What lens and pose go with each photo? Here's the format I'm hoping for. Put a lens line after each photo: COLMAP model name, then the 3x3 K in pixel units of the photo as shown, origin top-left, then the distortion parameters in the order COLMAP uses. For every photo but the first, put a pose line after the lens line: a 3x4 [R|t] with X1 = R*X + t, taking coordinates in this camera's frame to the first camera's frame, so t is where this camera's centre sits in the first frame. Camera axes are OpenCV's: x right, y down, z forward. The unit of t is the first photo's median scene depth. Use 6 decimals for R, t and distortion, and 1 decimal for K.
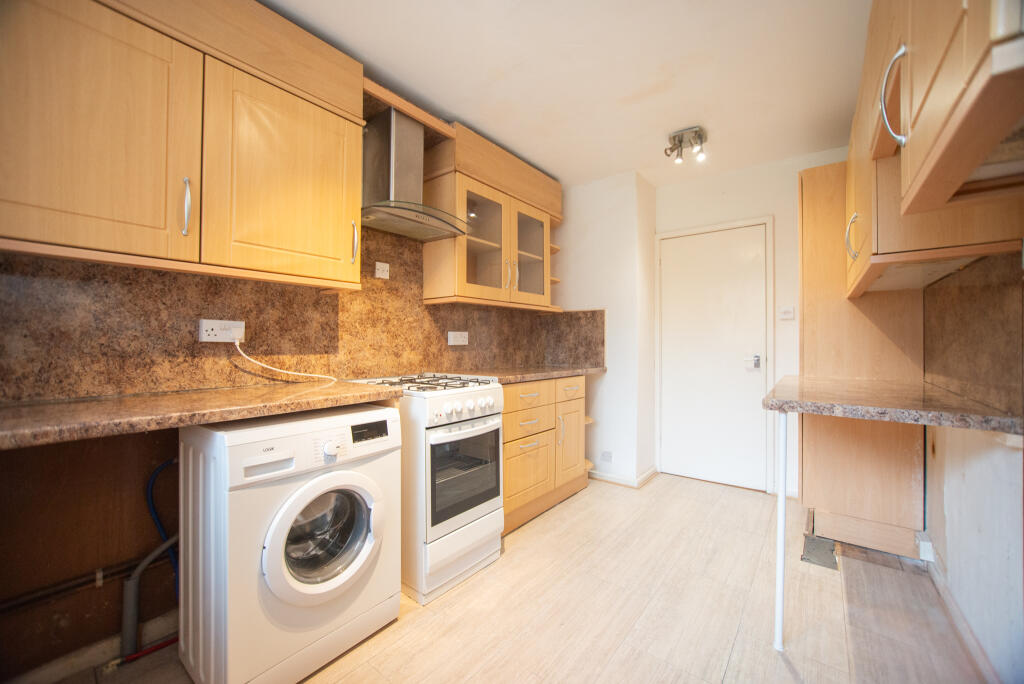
lens RADIAL K [[398.8, 0, 512.0], [0, 398.8, 342.0], [0, 0, 1]] dist [0.000111, 0.000000]
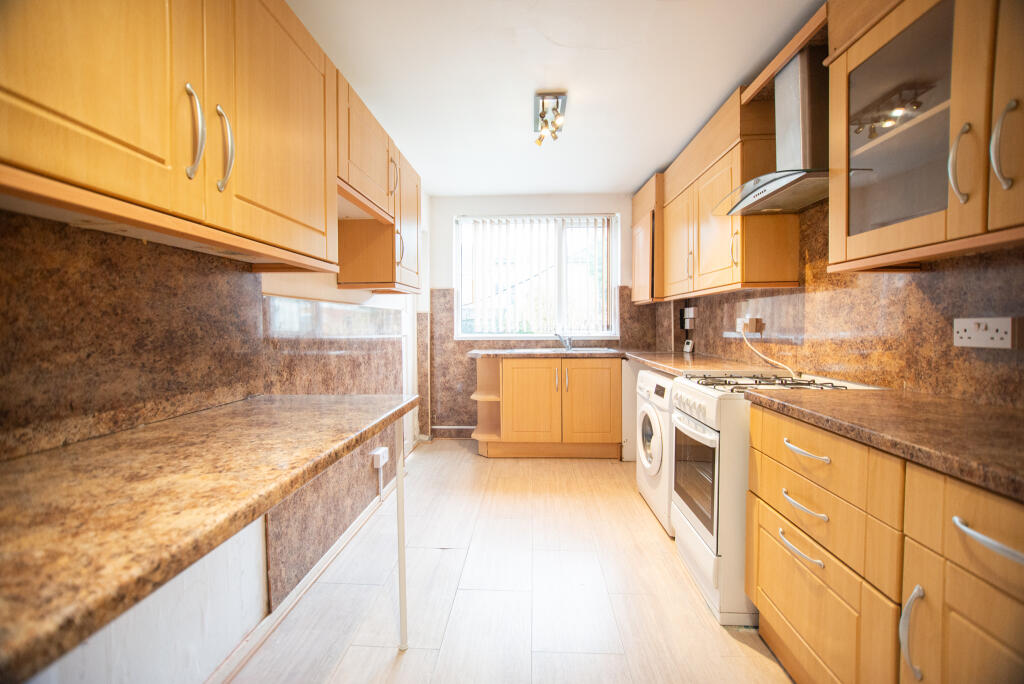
lens RADIAL K [[387.8, 0, 512.6], [0, 387.8, 328.0], [0, 0, 1]] dist [-0.000093, -0.000013]
pose [[-0.820236, 0.007571, -0.571975, 0.592795], [0.003335, 0.999959, 0.008454, -0.021620], [0.572015, 0.005027, -0.820227, 1.158364]]
